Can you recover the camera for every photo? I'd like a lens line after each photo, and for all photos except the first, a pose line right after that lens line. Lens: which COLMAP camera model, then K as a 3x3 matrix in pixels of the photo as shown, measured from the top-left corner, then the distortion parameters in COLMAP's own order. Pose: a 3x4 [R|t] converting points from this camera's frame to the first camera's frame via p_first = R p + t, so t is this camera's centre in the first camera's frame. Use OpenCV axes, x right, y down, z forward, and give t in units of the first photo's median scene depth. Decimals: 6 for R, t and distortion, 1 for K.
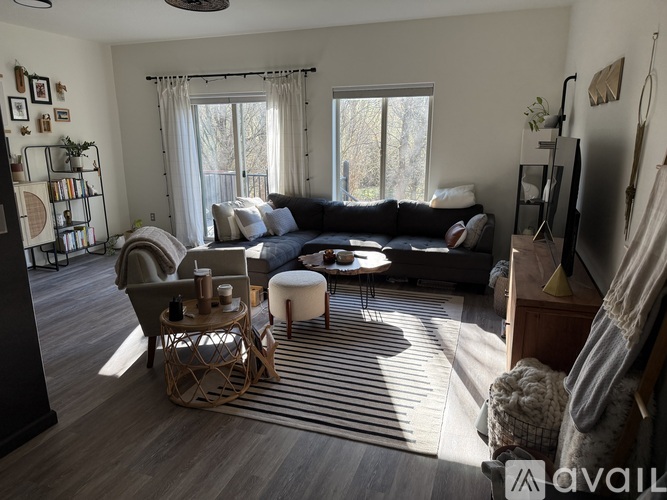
lens RADIAL K [[468.4, 0, 333.5], [0, 468.4, 250.0], [0, 0, 1]] dist [0.095893, -0.142848]
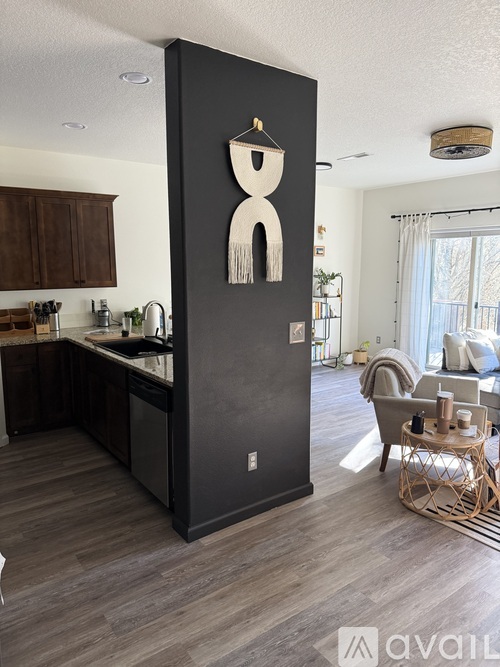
lens RADIAL K [[468.4, 0, 250.0], [0, 468.4, 333.5], [0, 0, 1]] dist [0.095893, -0.142848]
pose [[0.823586, 0.088351, -0.560268, -0.036788], [-0.137578, 0.989412, -0.046213, 0.015865], [0.550253, 0.115141, 0.827021, -0.154898]]
